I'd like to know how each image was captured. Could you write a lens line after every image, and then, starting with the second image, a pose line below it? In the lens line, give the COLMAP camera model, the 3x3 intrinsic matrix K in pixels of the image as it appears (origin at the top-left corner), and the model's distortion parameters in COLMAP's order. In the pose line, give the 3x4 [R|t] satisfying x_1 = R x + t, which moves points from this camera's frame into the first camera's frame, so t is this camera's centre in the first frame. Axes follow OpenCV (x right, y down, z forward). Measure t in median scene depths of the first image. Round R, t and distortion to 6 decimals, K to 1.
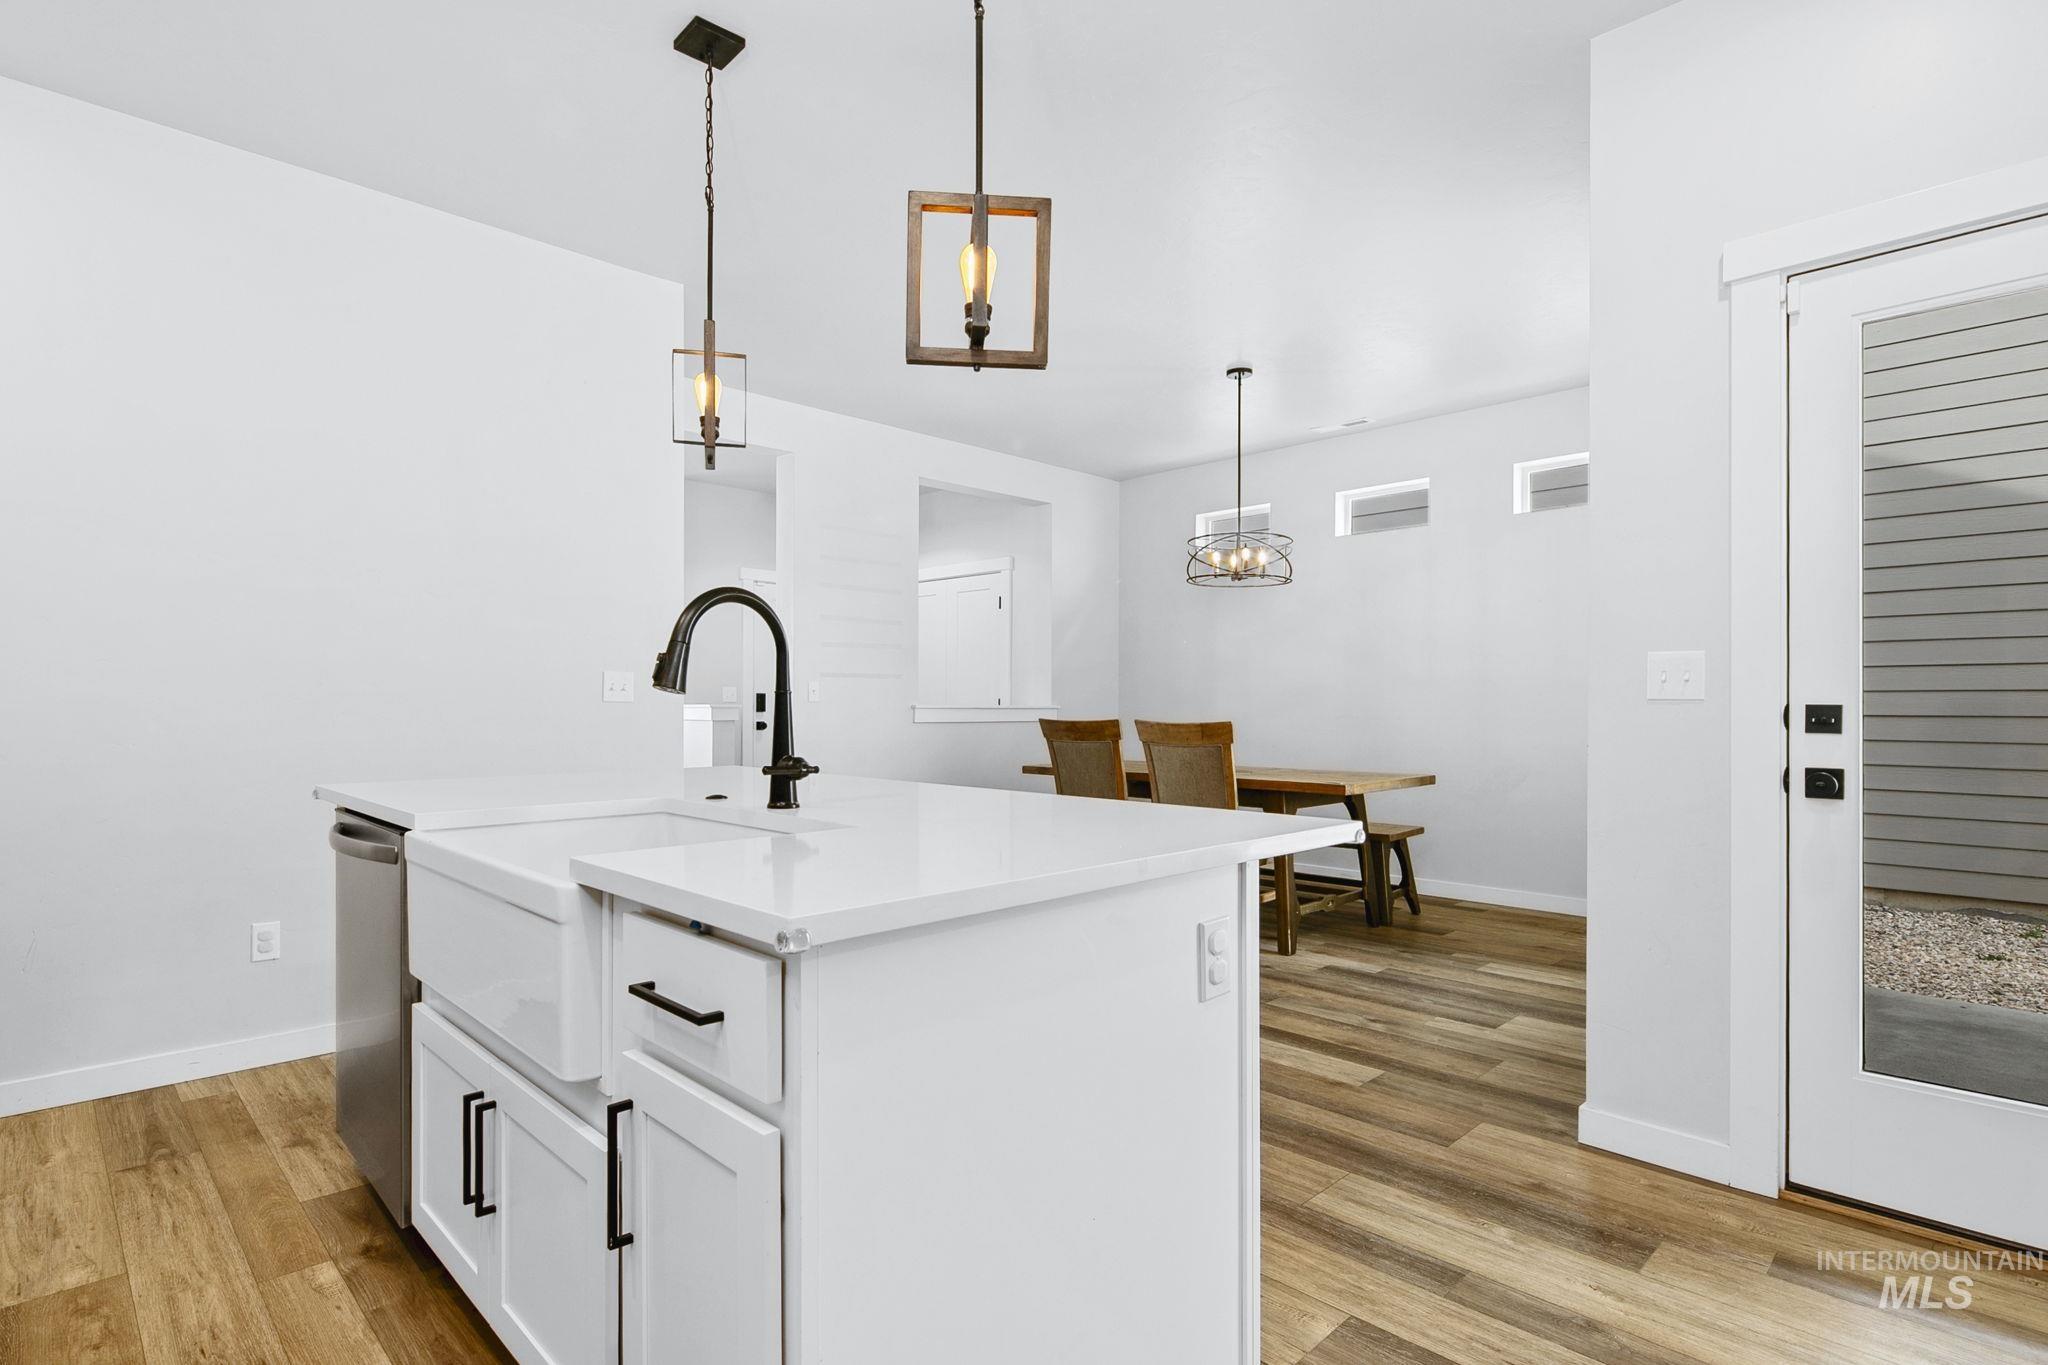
lens RADIAL K [[1015.5, 0, 1019.4], [0, 1015.5, 719.1], [0, 0, 1]] dist [-0.001696, -0.001807]
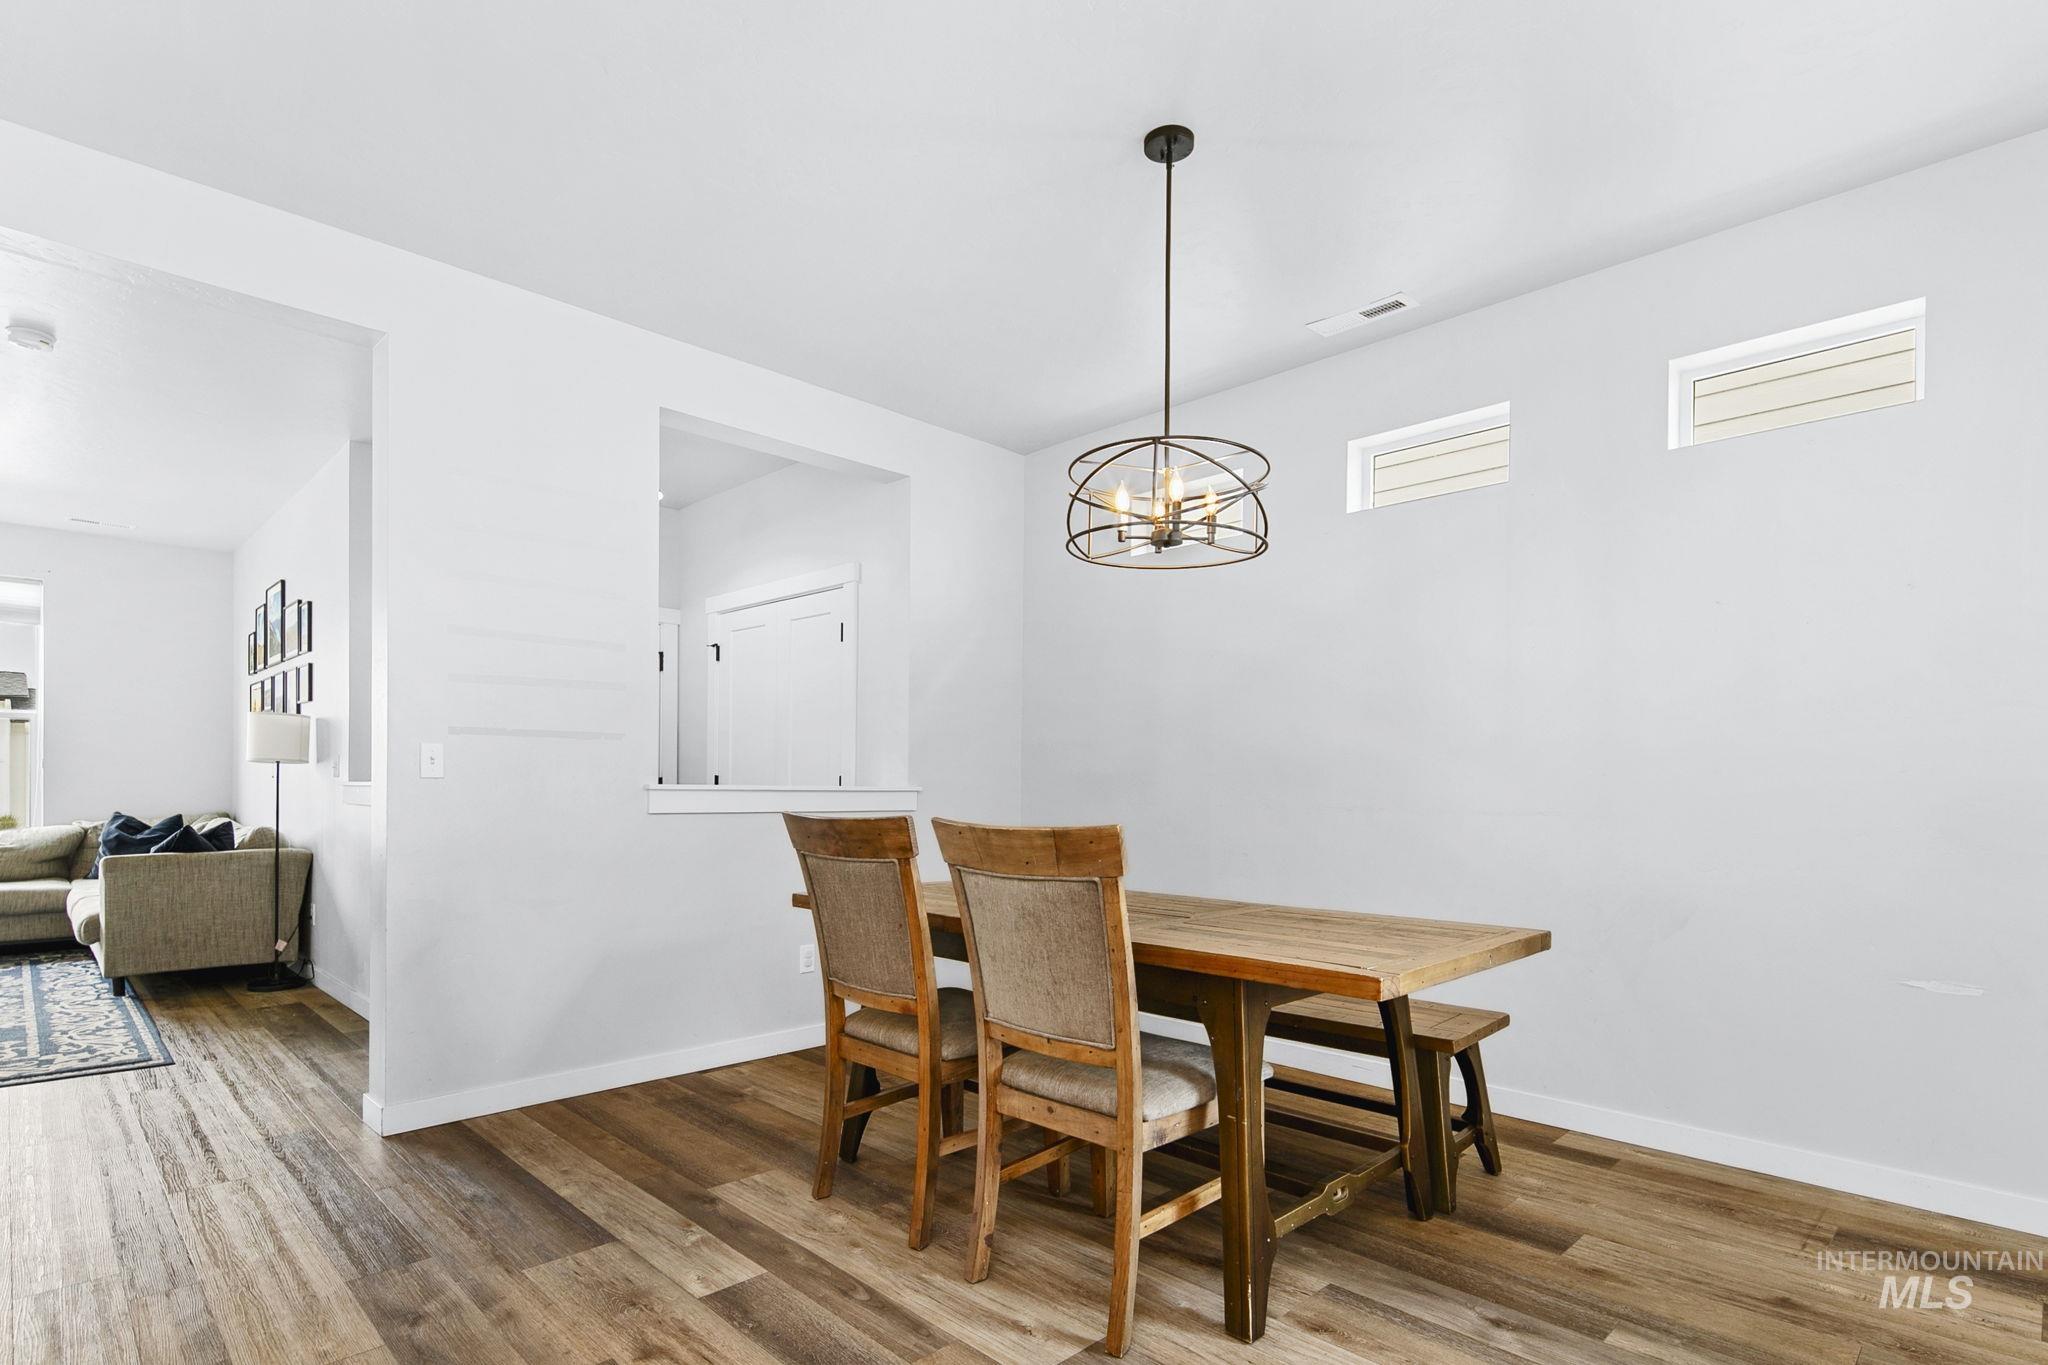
lens RADIAL K [[1024.2, 0, 1005.6], [0, 1024.2, 788.4], [0, 0, 1]] dist [-0.000731, -0.001176]
pose [[0.999930, 0.007558, -0.009118, 0.143934], [-0.007648, 0.999922, -0.009894, -0.008333], [0.009042, 0.009963, 0.999909, 0.486670]]
